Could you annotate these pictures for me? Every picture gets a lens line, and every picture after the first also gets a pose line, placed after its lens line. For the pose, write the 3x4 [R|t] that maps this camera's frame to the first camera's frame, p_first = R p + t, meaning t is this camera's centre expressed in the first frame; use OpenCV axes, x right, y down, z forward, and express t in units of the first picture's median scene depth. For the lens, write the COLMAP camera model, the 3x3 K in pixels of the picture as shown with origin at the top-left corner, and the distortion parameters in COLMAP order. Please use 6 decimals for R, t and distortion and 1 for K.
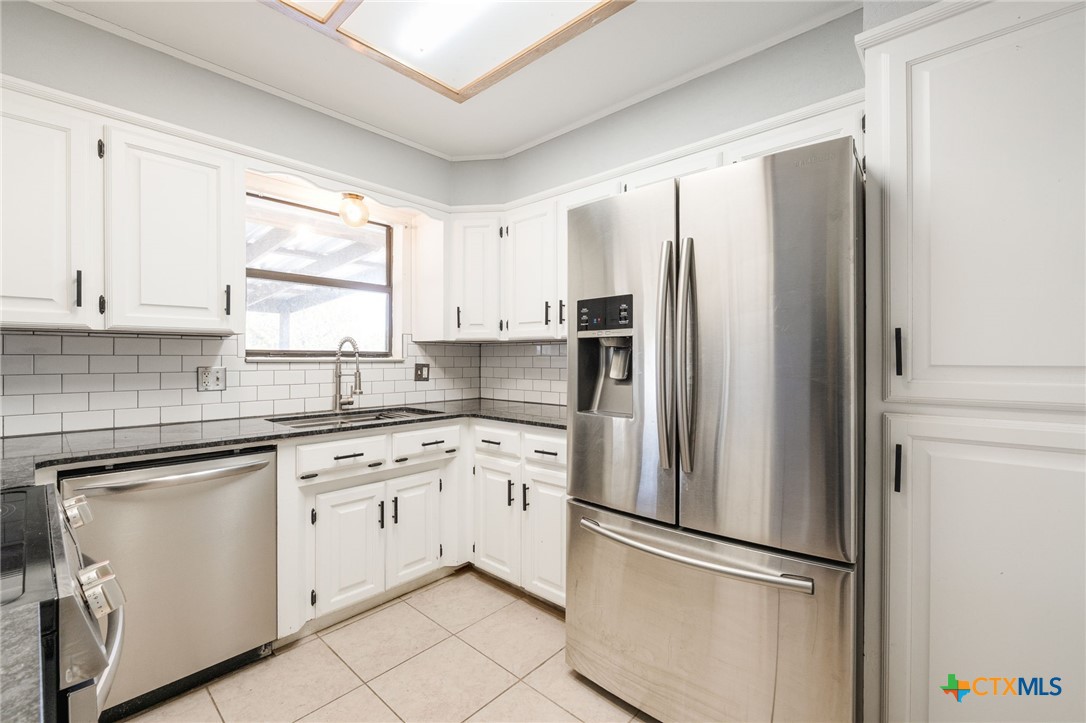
lens RADIAL K [[457.6, 0, 532.4], [0, 457.6, 357.9], [0, 0, 1]] dist [-0.014791, 0.000450]
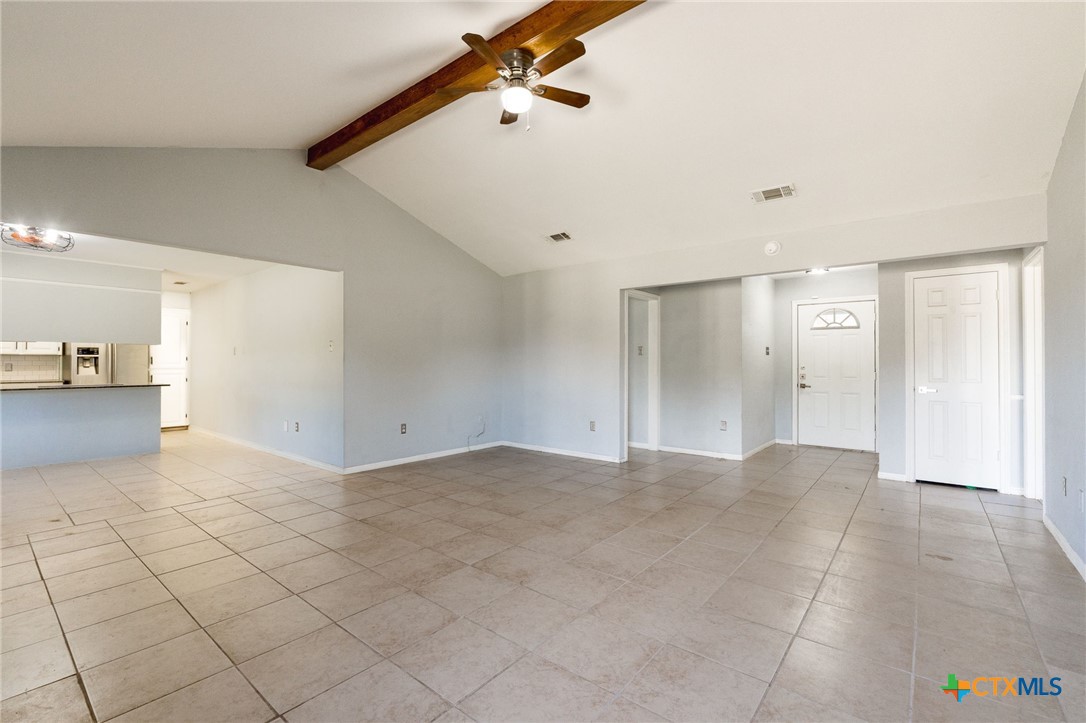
lens RADIAL K [[457.6, 0, 532.4], [0, 457.6, 357.9], [0, 0, 1]] dist [-0.014791, 0.000450]
pose [[-0.026803, 0.011778, 0.999571, -4.237519], [0.000673, 0.999931, -0.011765, 0.021140], [-0.999641, 0.000358, -0.026809, -3.105948]]
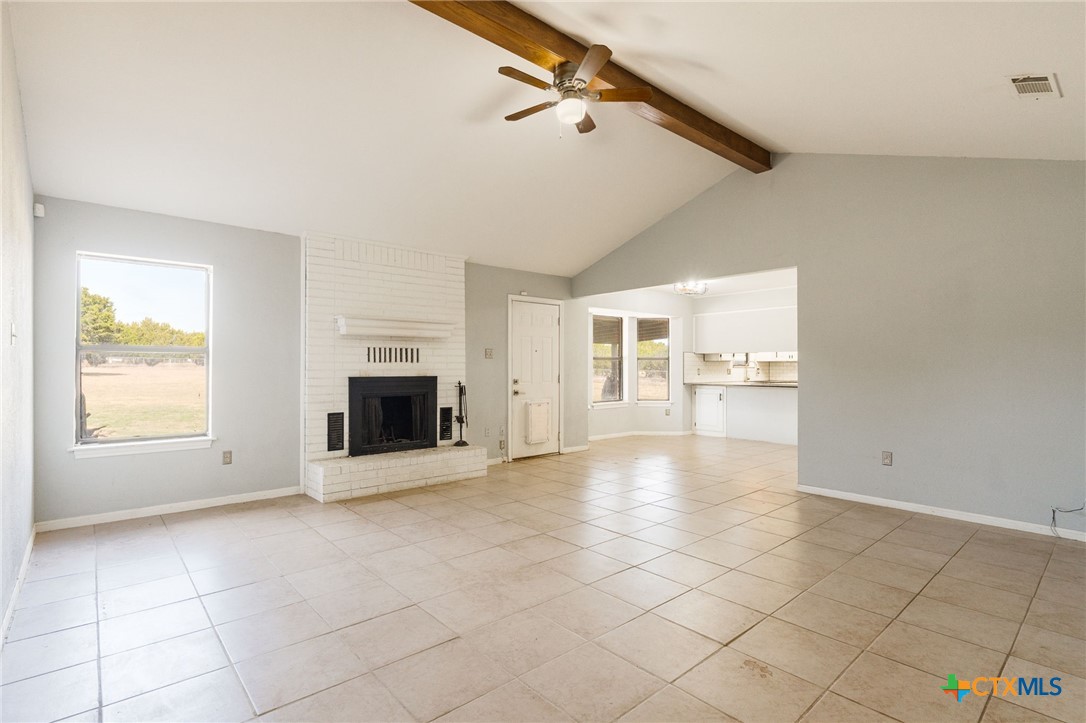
lens RADIAL K [[516.9, 0, 543.0], [0, 516.9, 364.8], [0, 0, 1]] dist [0.001823, 0.000182]
pose [[0.993887, -0.000725, -0.110395, -2.457410], [-0.000141, 0.999969, -0.007831, 0.033448], [0.110398, 0.007798, 0.993857, -5.025125]]
